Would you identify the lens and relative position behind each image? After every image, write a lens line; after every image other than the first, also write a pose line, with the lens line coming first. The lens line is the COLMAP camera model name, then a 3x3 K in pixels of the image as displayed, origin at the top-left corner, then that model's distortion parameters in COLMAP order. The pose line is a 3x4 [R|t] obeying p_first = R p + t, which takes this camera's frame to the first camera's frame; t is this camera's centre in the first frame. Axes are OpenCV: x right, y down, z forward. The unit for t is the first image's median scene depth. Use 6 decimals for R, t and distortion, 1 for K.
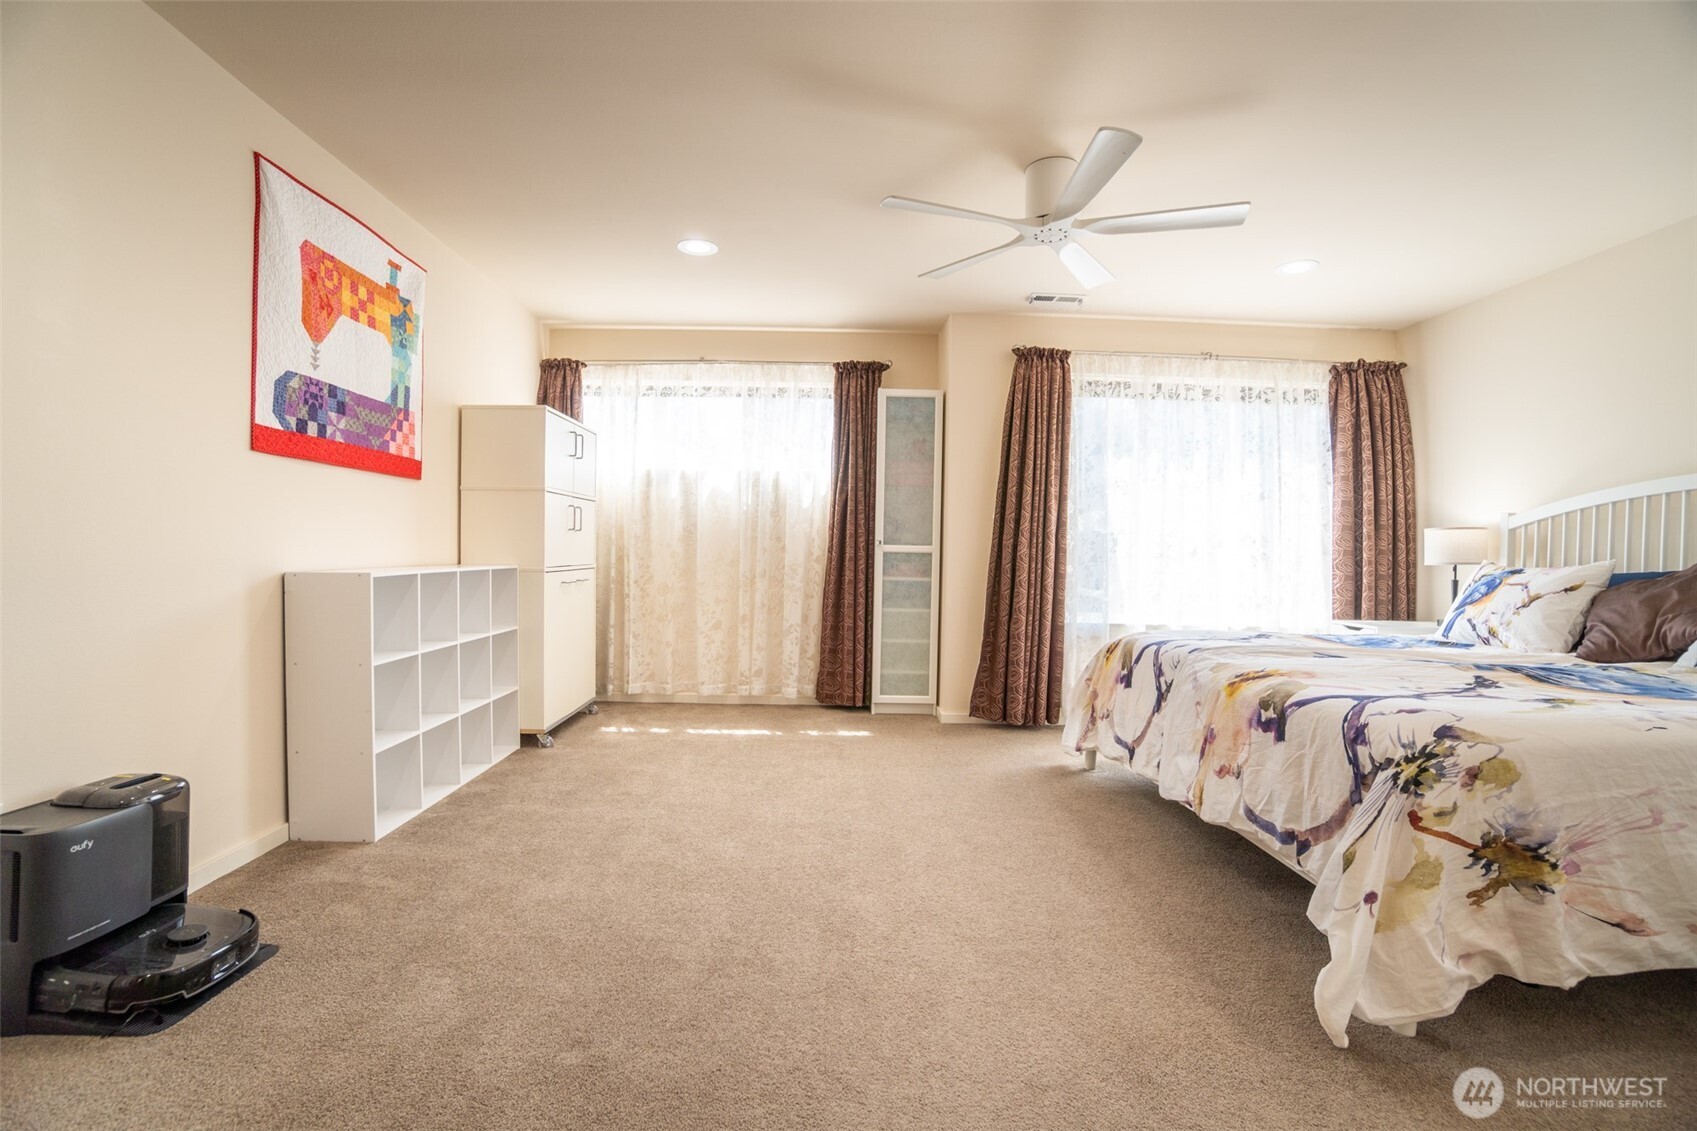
lens RADIAL K [[747.3, 0, 835.8], [0, 747.3, 566.1], [0, 0, 1]] dist [-0.064750, 0.025105]
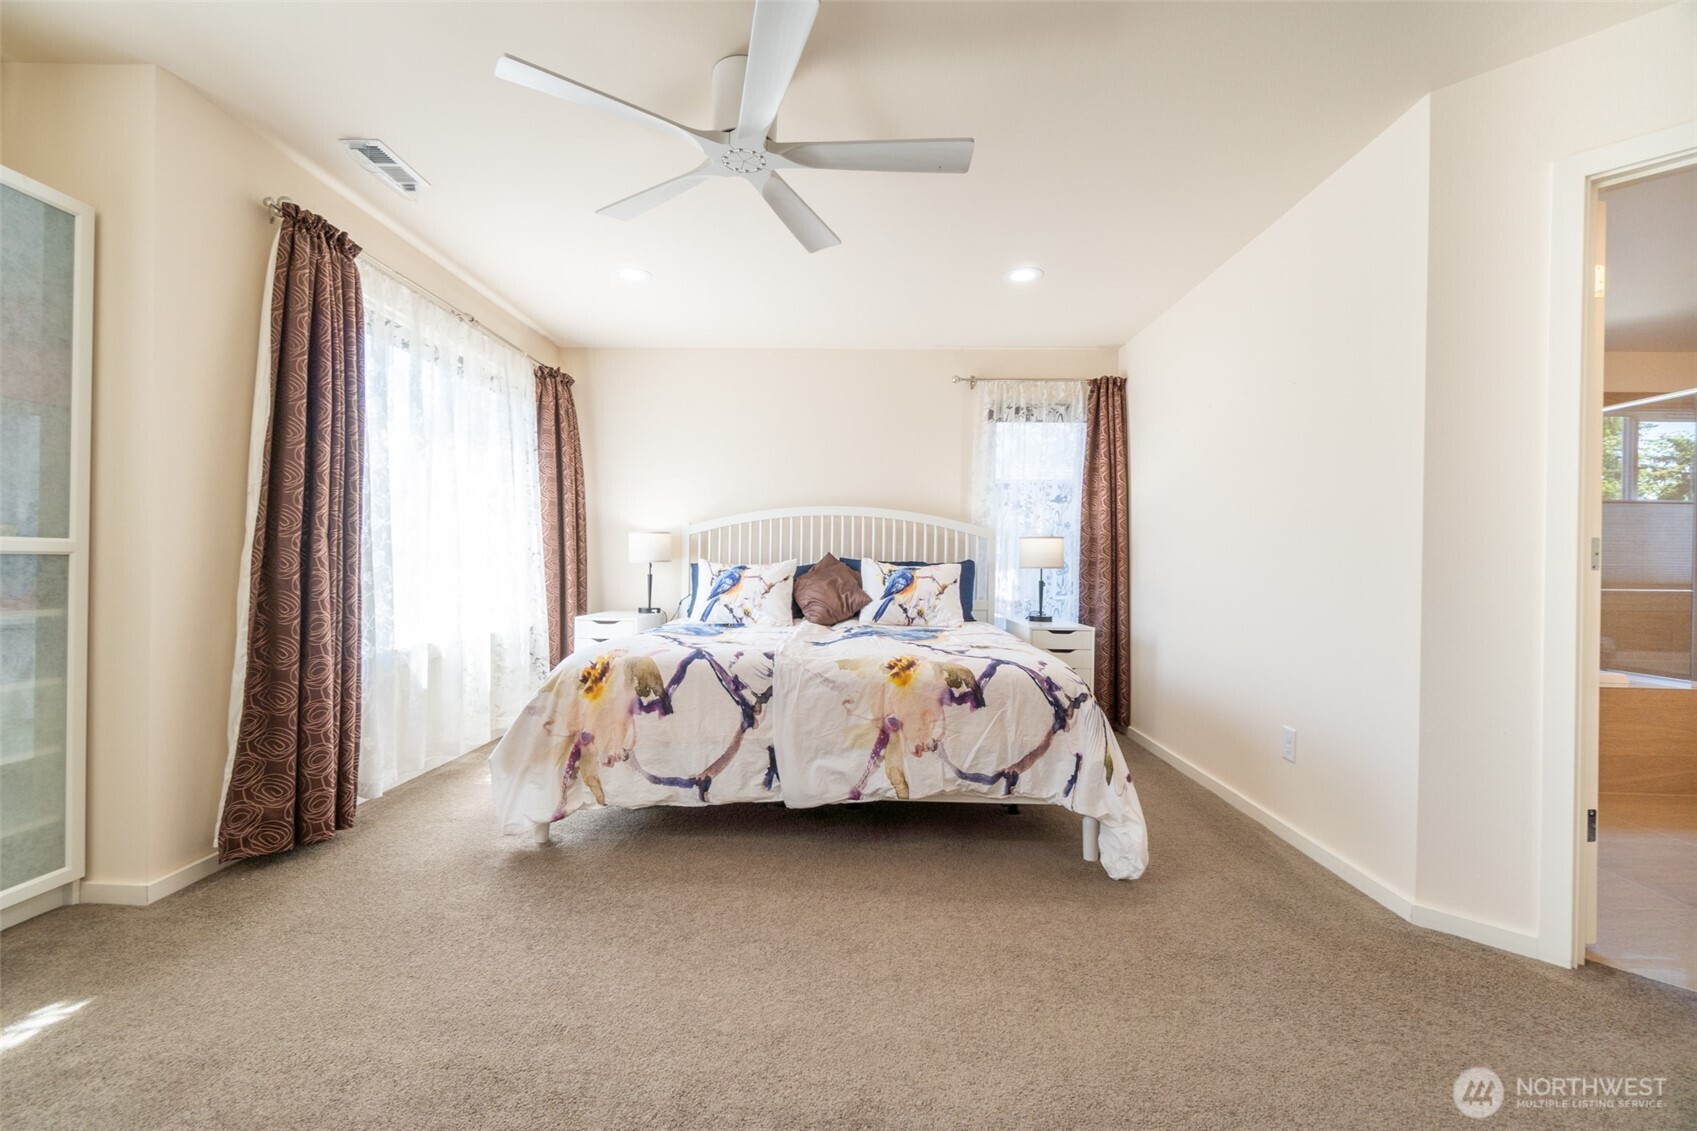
lens RADIAL K [[719.1, 0, 848.5], [0, 719.1, 565.5], [0, 0, 1]] dist [-0.003442, -0.000485]
pose [[0.051818, -0.022277, 0.998408, -0.306707], [0.006099, 0.999740, 0.021990, -0.018554], [-0.998638, 0.004950, 0.051940, 0.536538]]
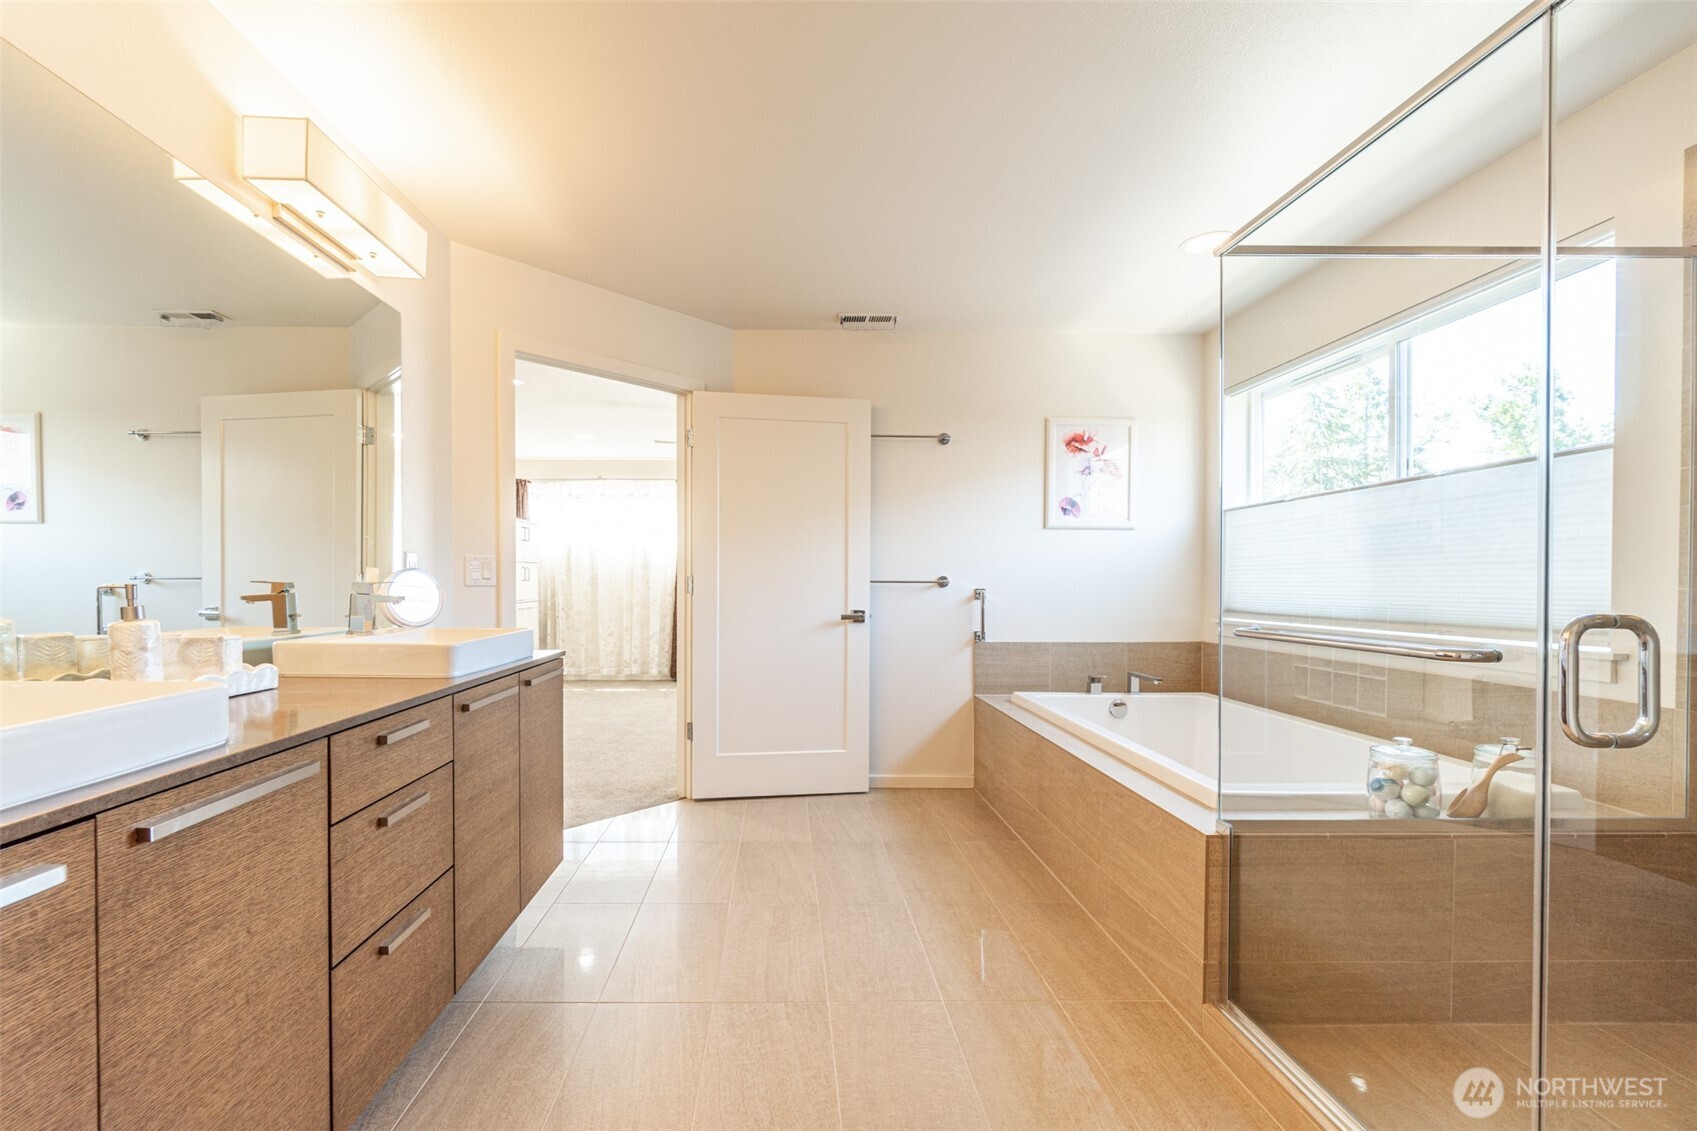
lens RADIAL K [[752.9, 0, 798.7], [0, 752.9, 593.2], [0, 0, 1]] dist [0.000052, 0.000067]
pose [[0.999902, -0.014006, 0.000594, 0.300155], [0.014009, 0.999886, -0.005575, 0.002486], [-0.000516, 0.005583, 0.999984, -0.803761]]
